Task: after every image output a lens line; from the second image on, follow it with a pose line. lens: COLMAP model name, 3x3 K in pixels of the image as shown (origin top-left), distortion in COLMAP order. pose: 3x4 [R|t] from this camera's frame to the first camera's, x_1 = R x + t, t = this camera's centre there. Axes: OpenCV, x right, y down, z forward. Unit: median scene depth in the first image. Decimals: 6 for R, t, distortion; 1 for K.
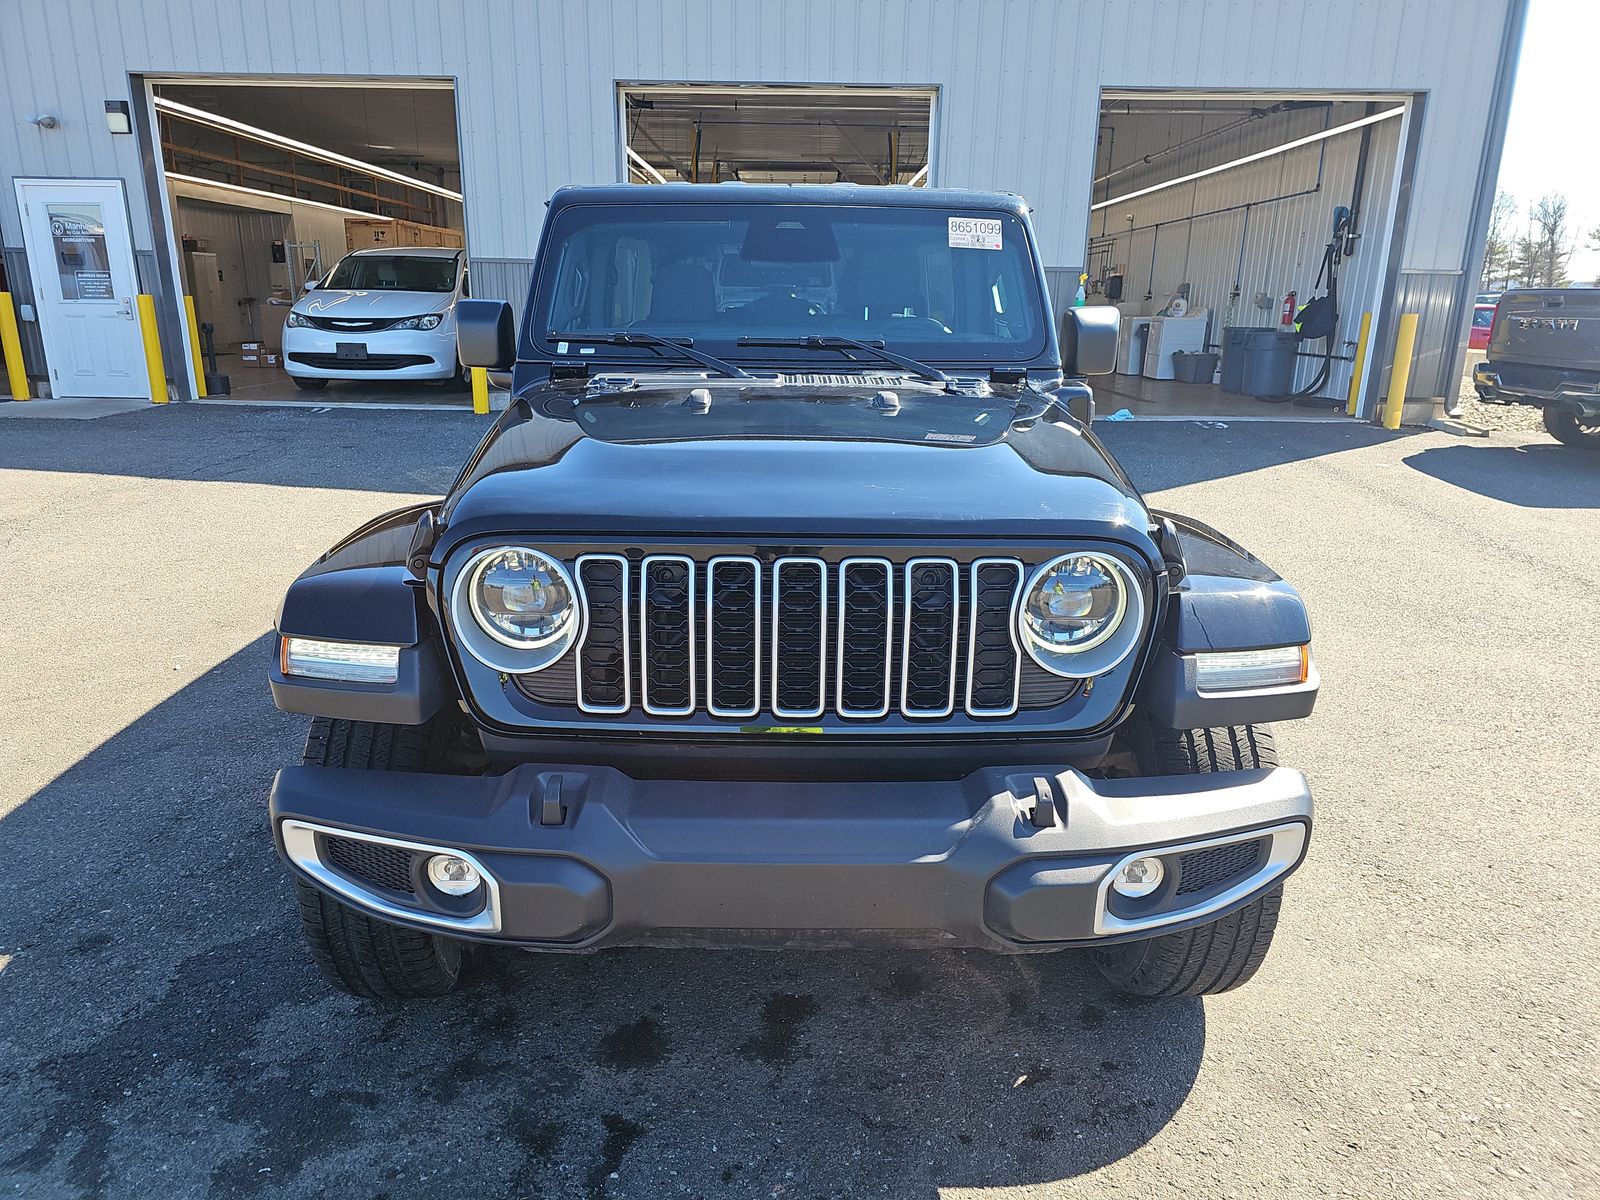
lens RADIAL K [[1046.1, 0, 781.5], [0, 1046.1, 606.5], [0, 0, 1]] dist [0.047479, -0.046135]
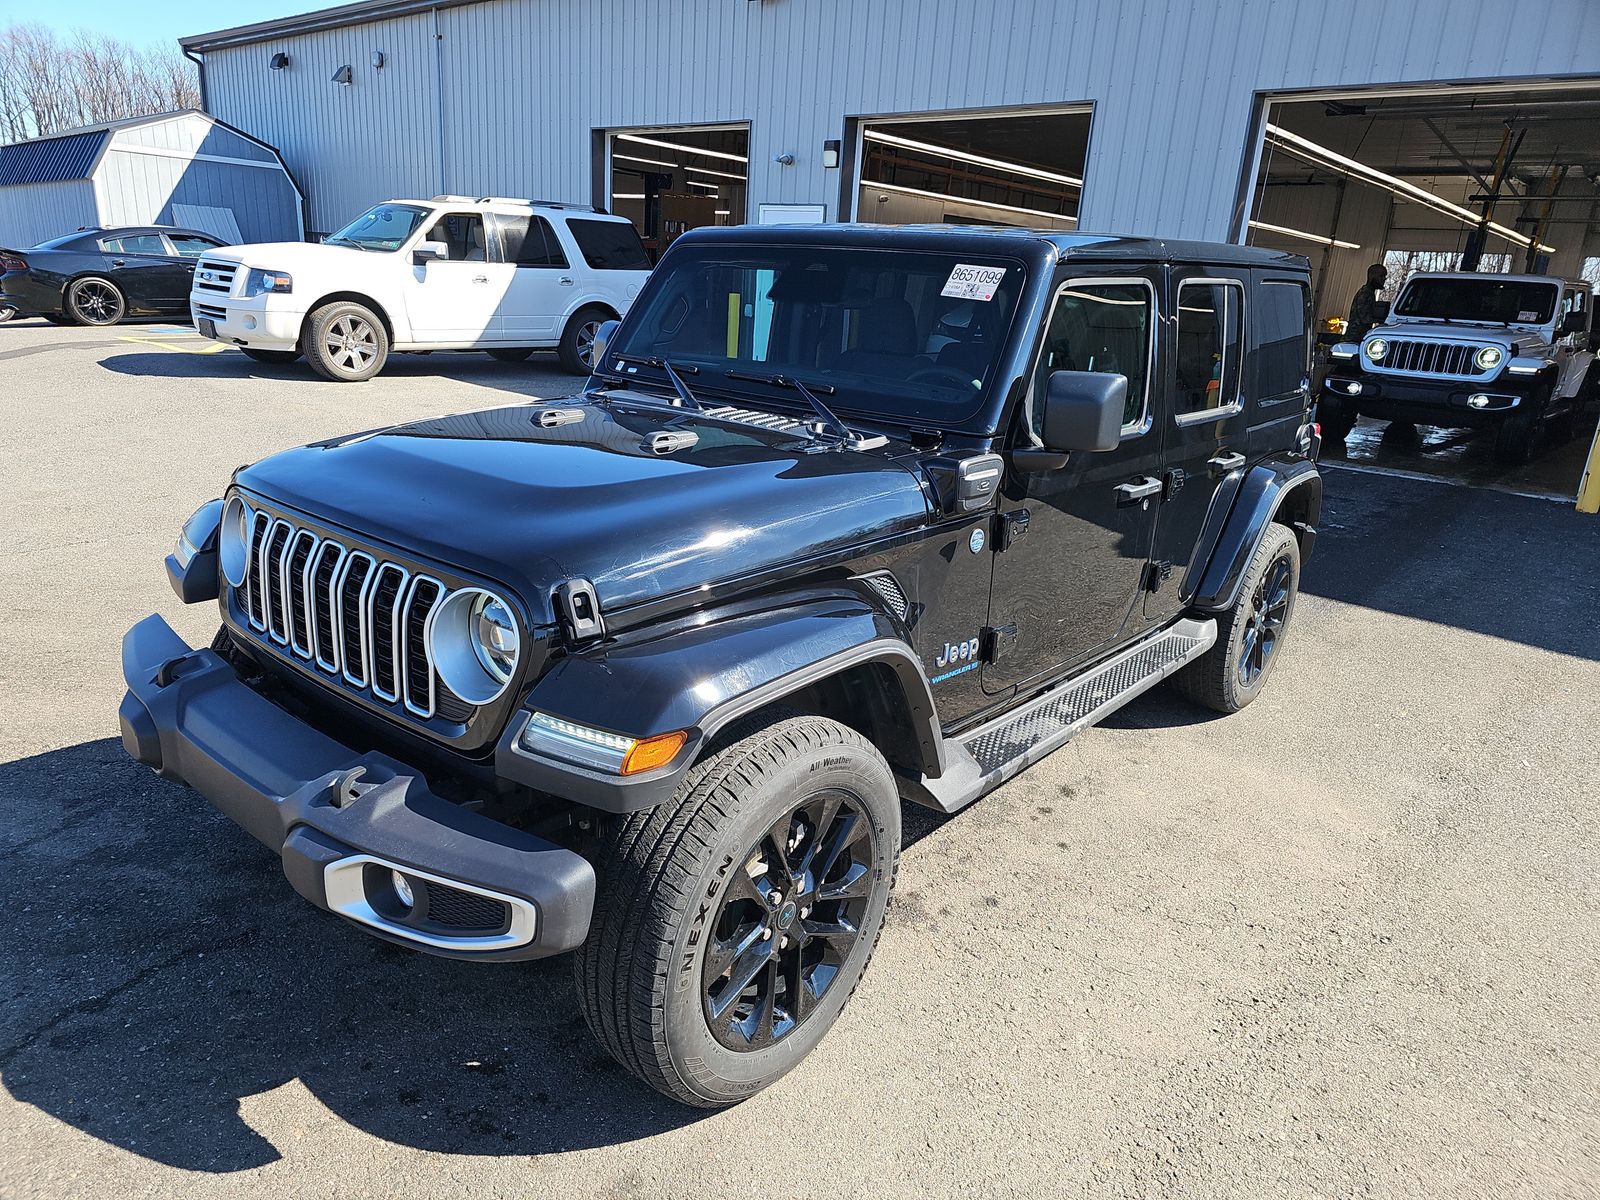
lens RADIAL K [[1046.1, 0, 781.5], [0, 1046.1, 606.5], [0, 0, 1]] dist [0.047479, -0.046135]
pose [[0.754059, 0.227161, -0.616273, 0.201461], [-0.233091, 0.969767, 0.072255, -0.031369], [0.614055, 0.089163, 0.784211, 0.059327]]
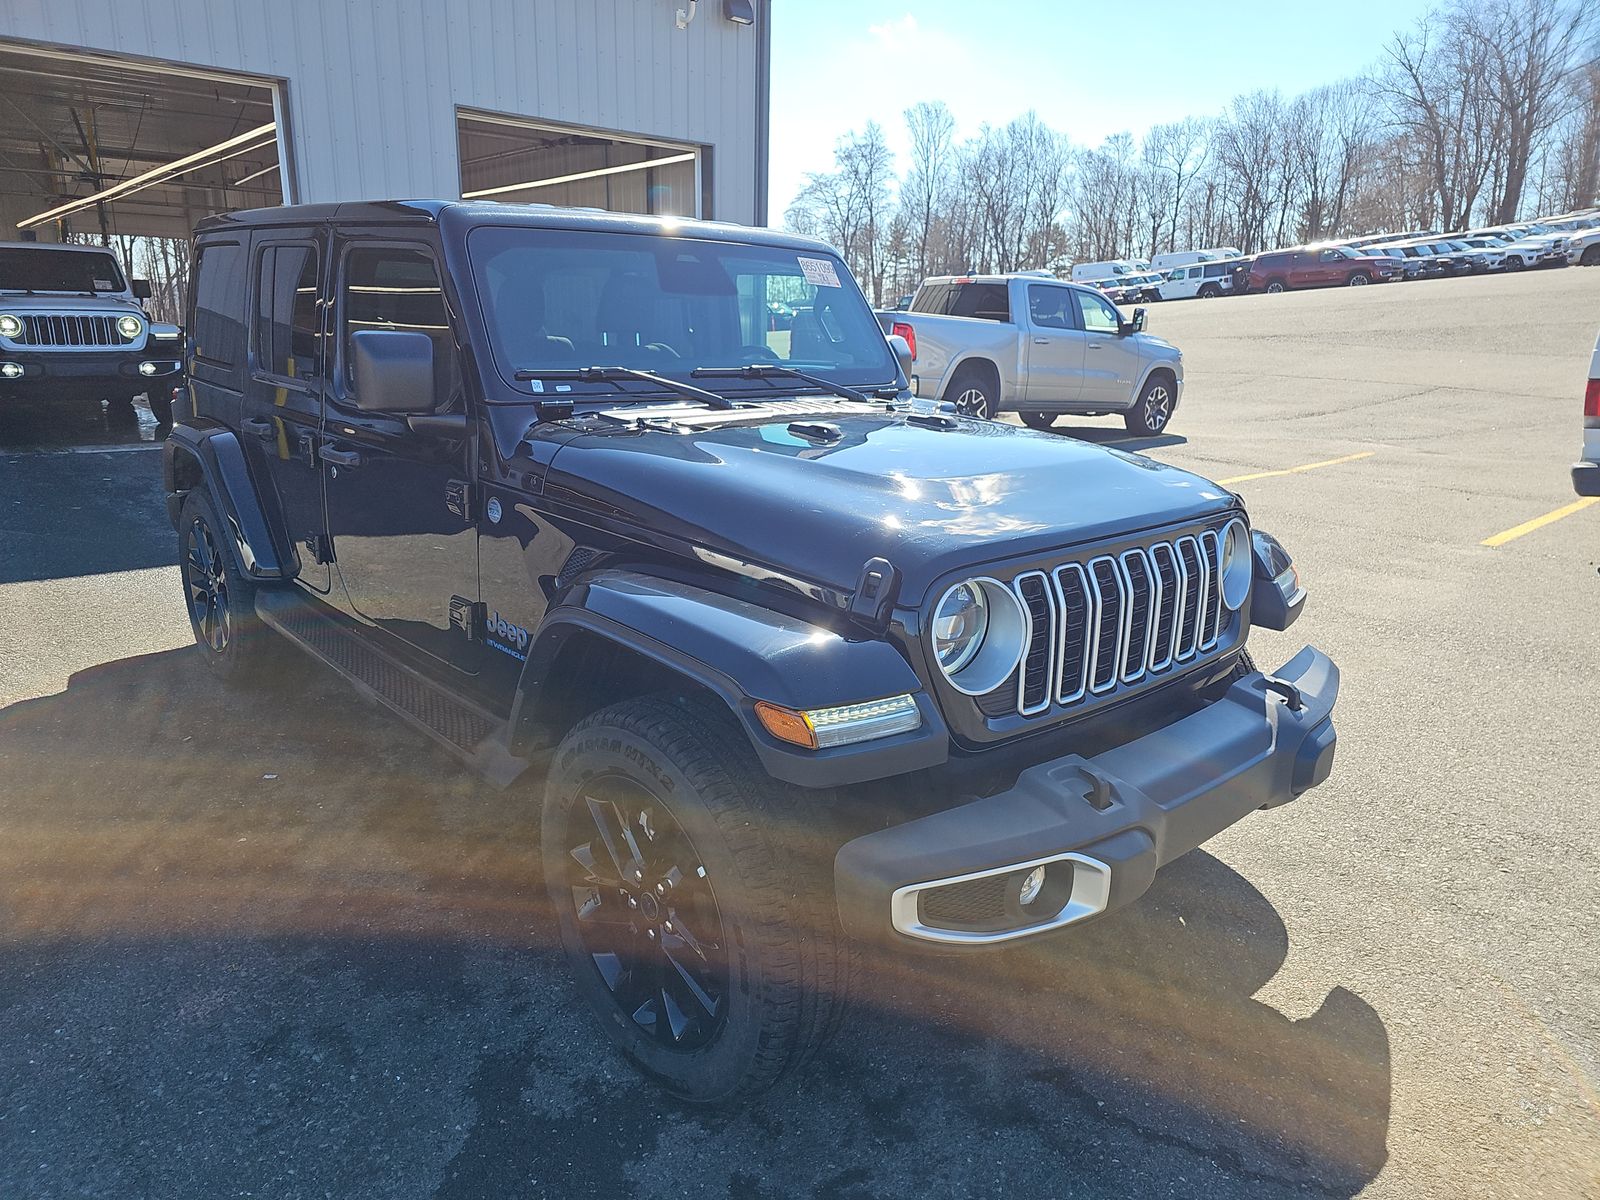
lens RADIAL K [[1046.1, 0, 781.5], [0, 1046.1, 606.5], [0, 0, 1]] dist [0.047479, -0.046135]
pose [[0.759089, -0.168684, 0.628752, -0.182766], [0.173032, 0.983383, 0.054926, -0.020342], [-0.627570, 0.067100, 0.775663, 0.049961]]
